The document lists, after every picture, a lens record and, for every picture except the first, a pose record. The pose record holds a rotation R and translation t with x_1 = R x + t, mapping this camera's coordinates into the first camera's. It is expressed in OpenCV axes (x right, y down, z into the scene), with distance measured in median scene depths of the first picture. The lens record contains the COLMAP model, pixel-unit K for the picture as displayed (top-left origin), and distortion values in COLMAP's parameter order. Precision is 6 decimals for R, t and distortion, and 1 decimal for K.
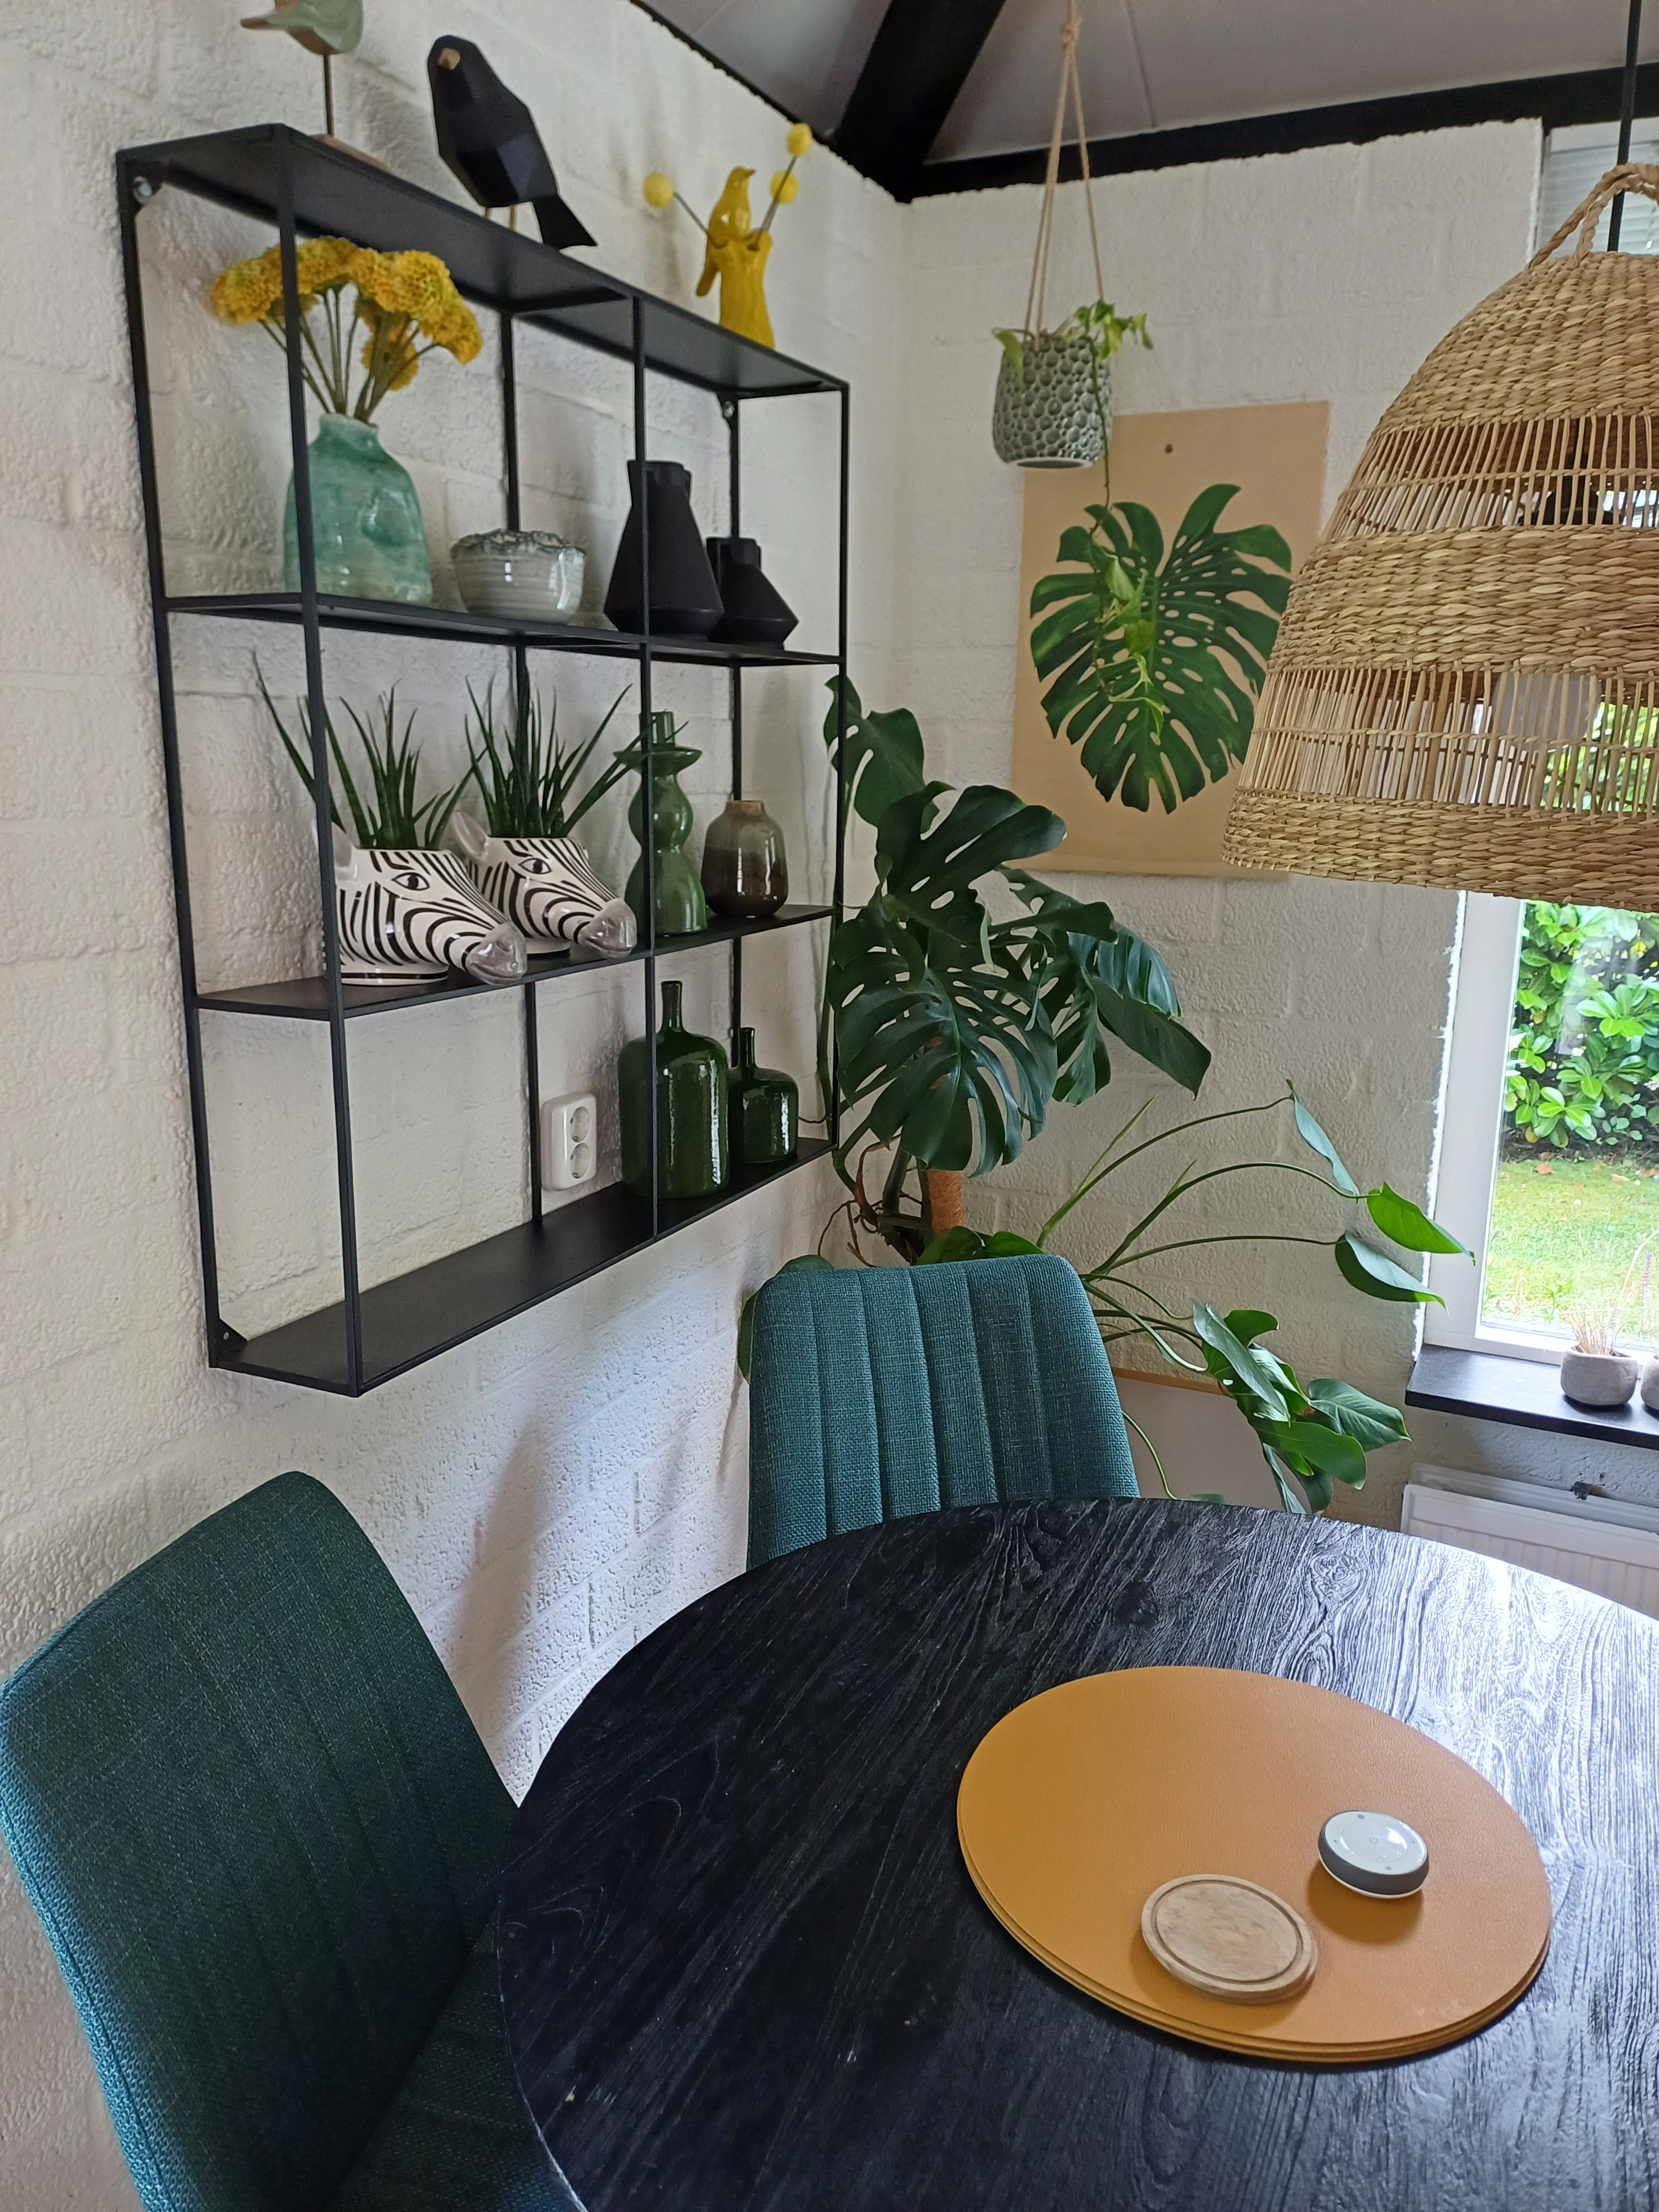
lens RADIAL K [[1615.4, 0, 828.7], [0, 1615.4, 1173.9], [0, 0, 1]] dist [0.001556, -0.001418]
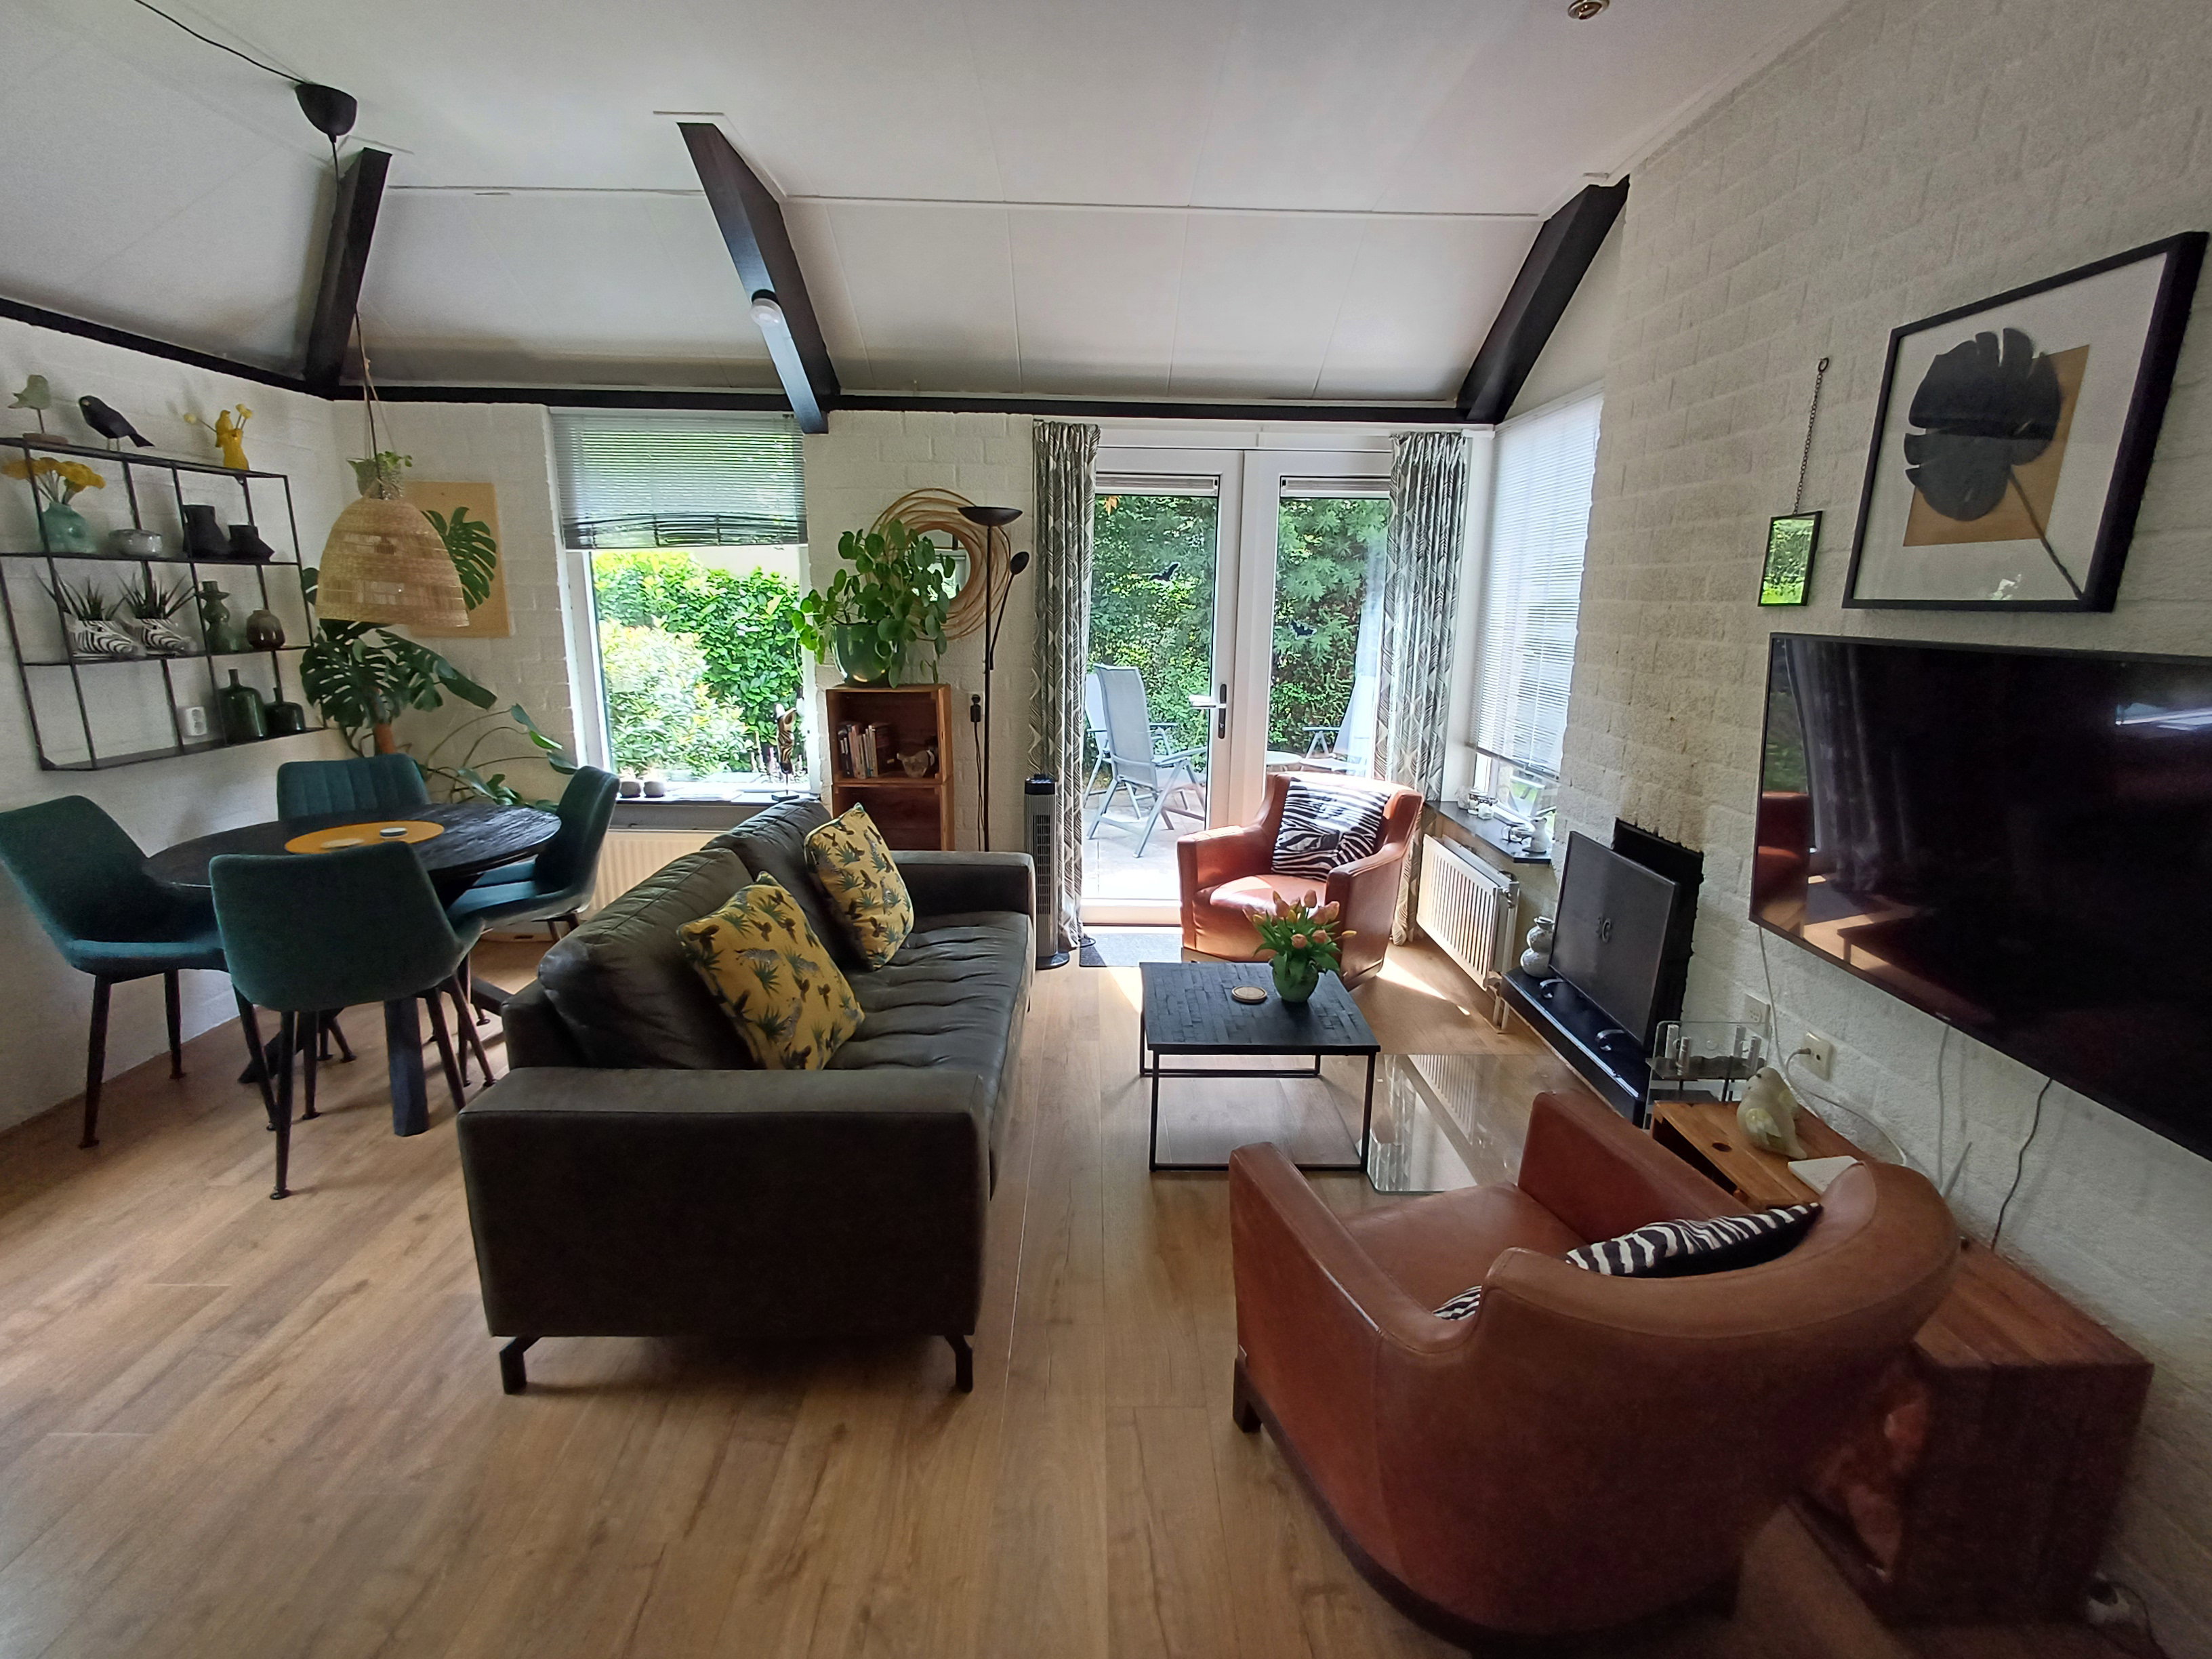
lens RADIAL K [[1003.4, 0, 1118.6], [0, 1003.4, 834.9], [0, 0, 1]] dist [-0.000058, -0.000958]
pose [[0.891370, -0.106566, 0.440572, 0.592454], [0.118092, 0.993002, 0.001264, 0.435913], [-0.437623, 0.050902, 0.897717, -1.593632]]
